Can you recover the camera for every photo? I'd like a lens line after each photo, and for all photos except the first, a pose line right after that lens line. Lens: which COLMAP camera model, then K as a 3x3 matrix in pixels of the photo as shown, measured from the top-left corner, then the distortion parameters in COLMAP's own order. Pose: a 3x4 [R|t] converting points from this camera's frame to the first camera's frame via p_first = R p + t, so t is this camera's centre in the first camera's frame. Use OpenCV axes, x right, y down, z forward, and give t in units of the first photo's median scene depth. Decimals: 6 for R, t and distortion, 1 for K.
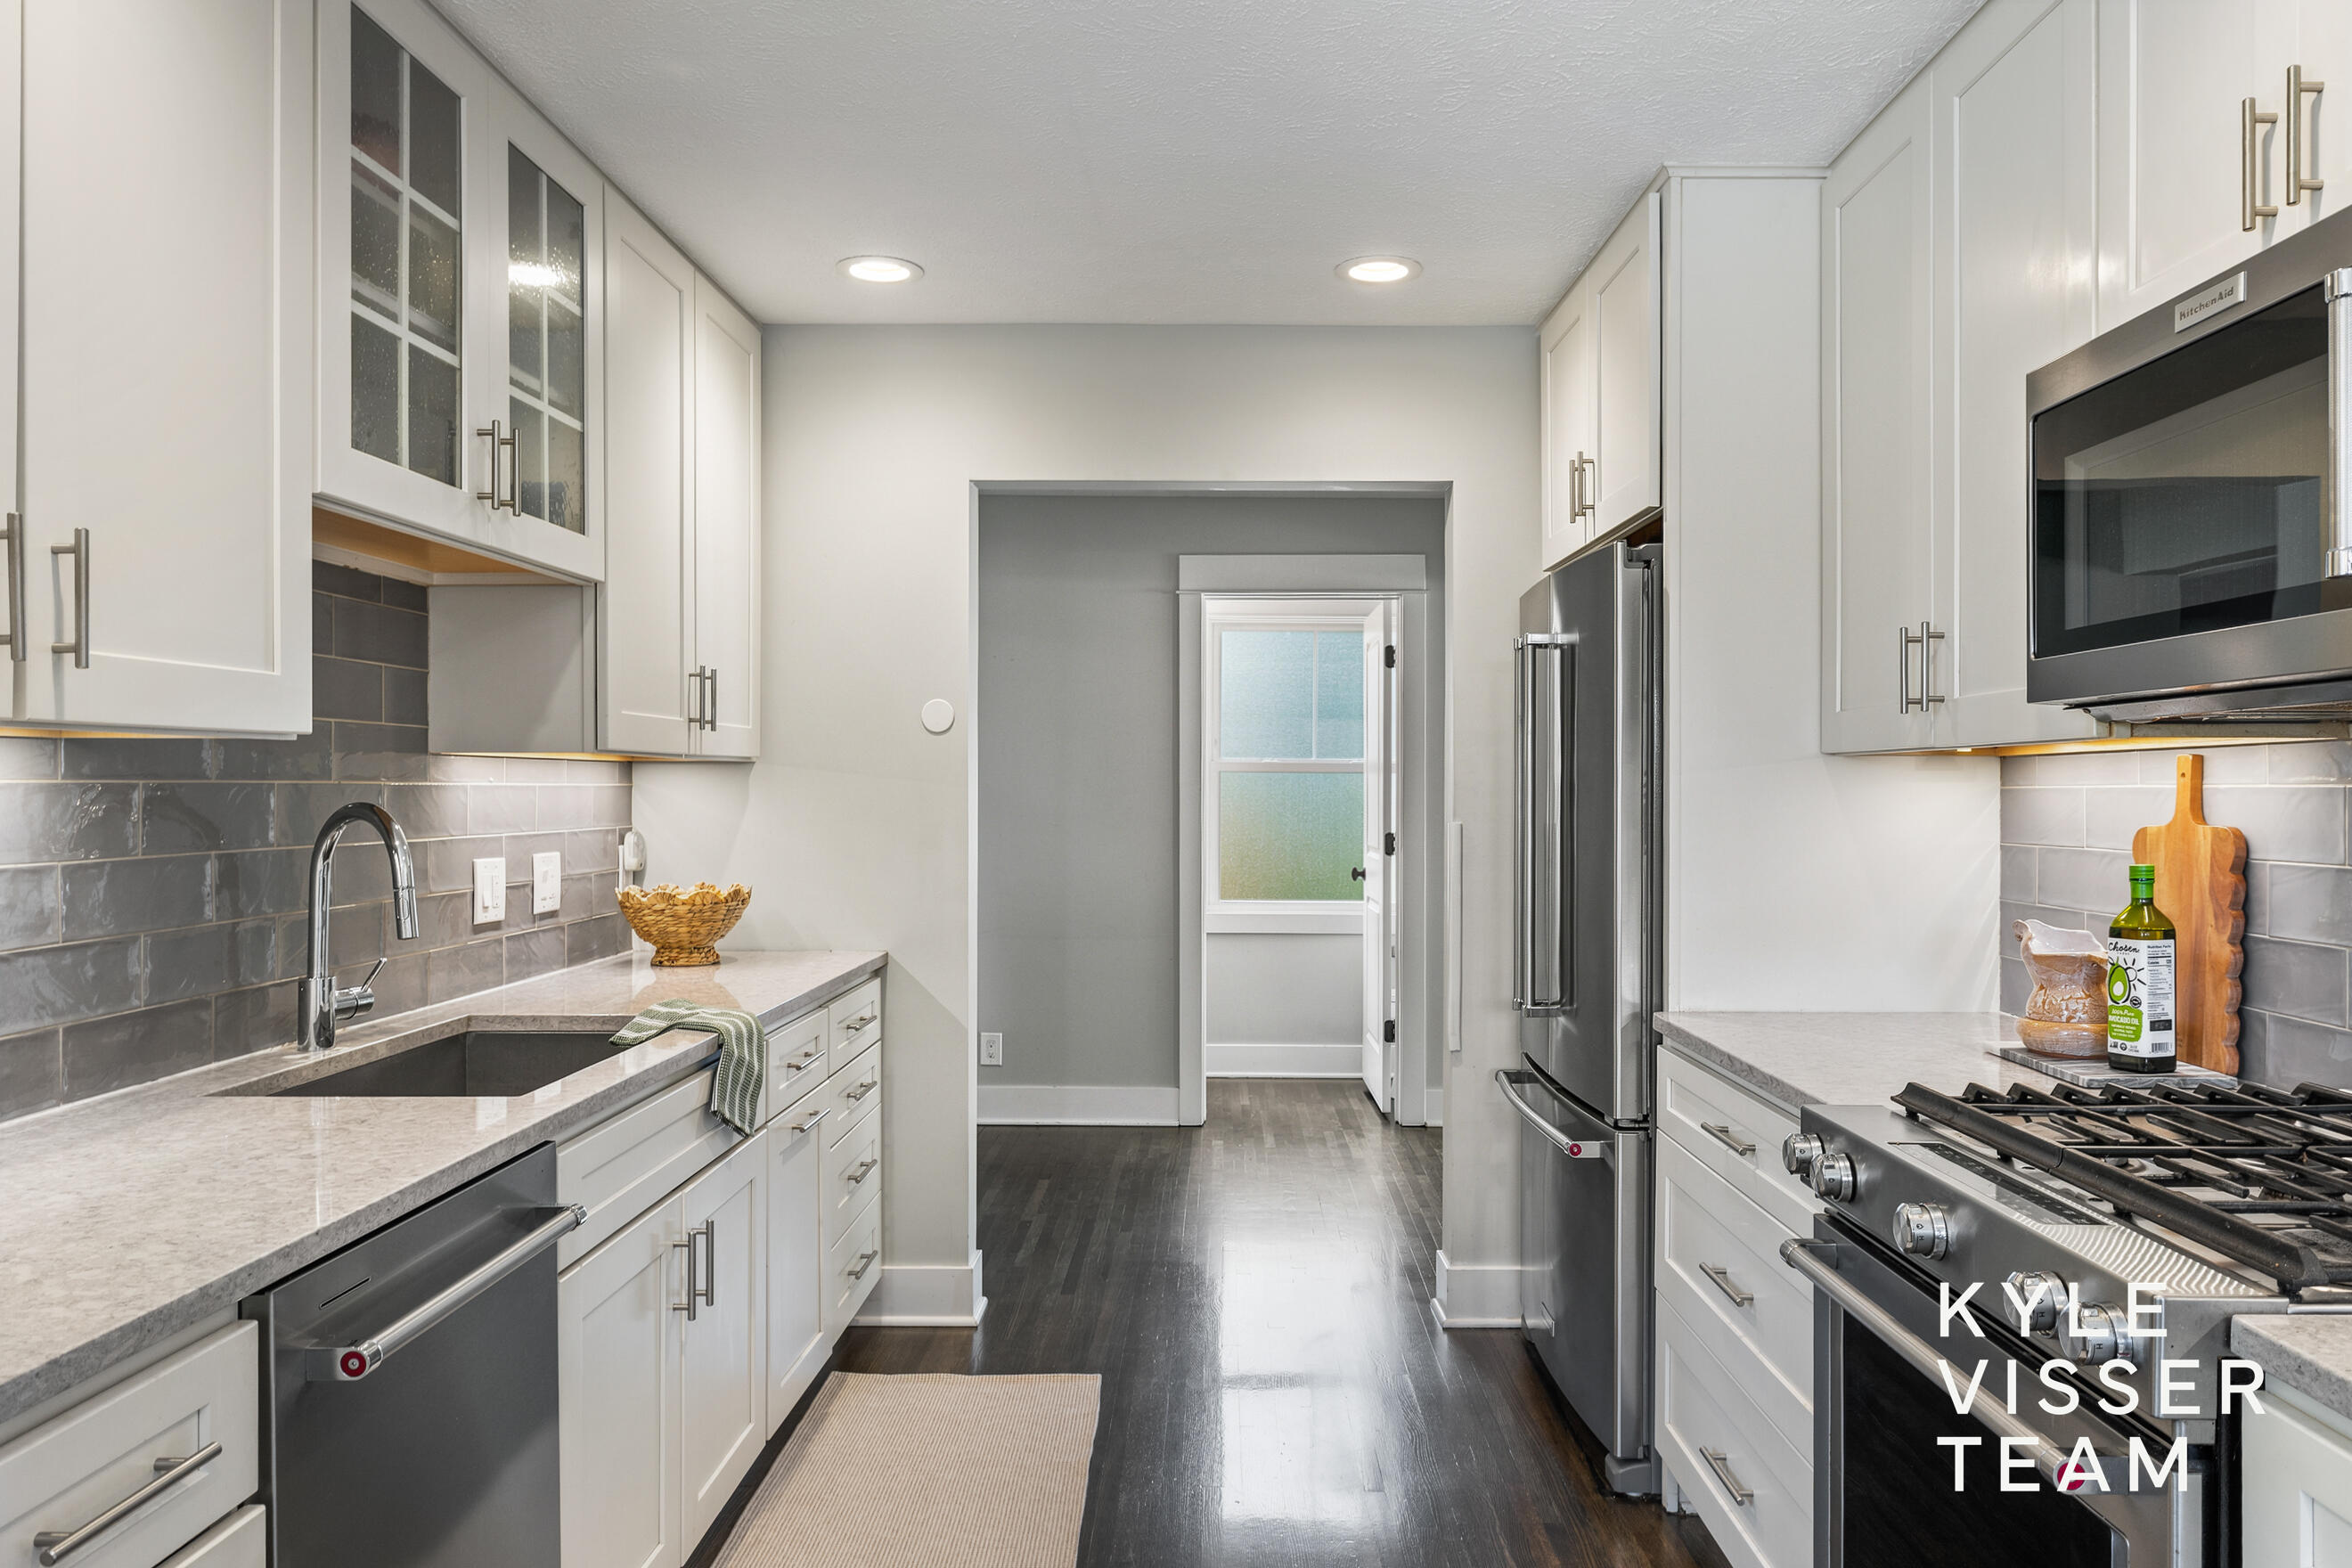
lens RADIAL K [[1637.7, 0, 1183.2], [0, 1637.7, 791.8], [0, 0, 1]] dist [0.003815, -0.001541]
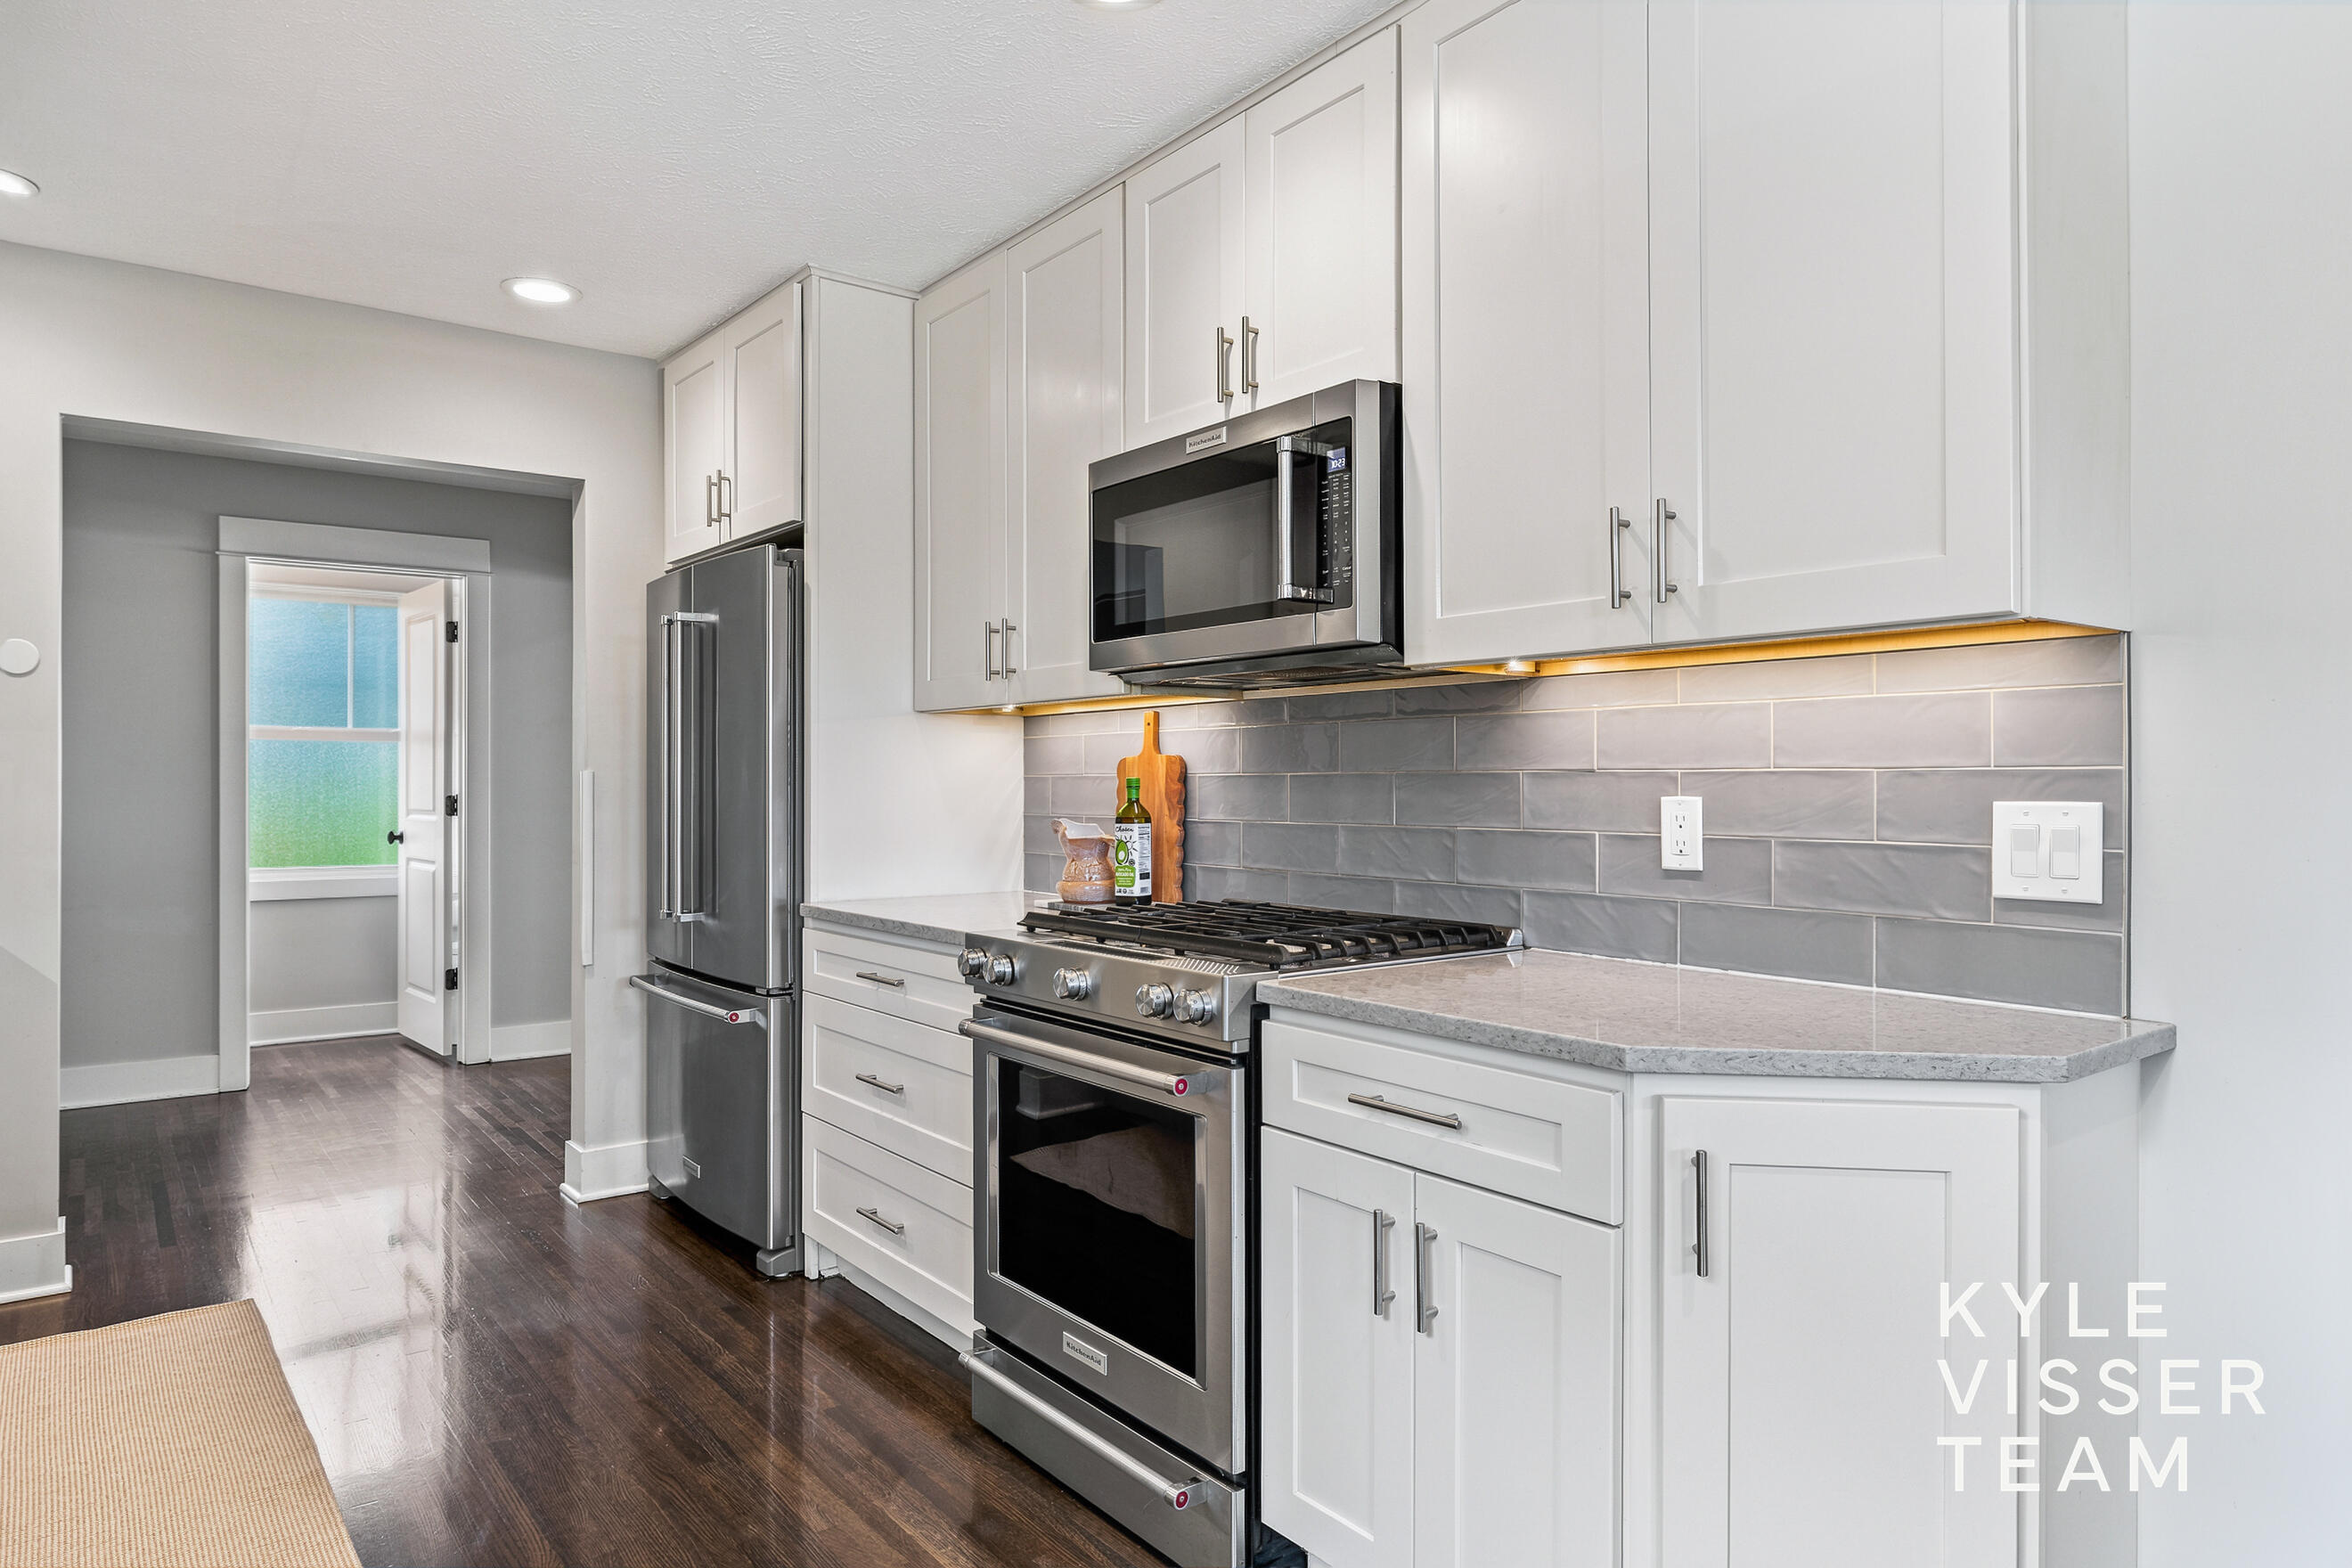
lens RADIAL K [[1454.5, 0, 1176.9], [0, 1454.5, 776.9], [0, 0, 1]] dist [0.007801, 0.002750]
pose [[0.789058, -0.001652, 0.614316, -0.190453], [0.002707, 0.999996, -0.000788, 0.033593], [-0.614313, 0.002285, 0.789059, -0.111263]]
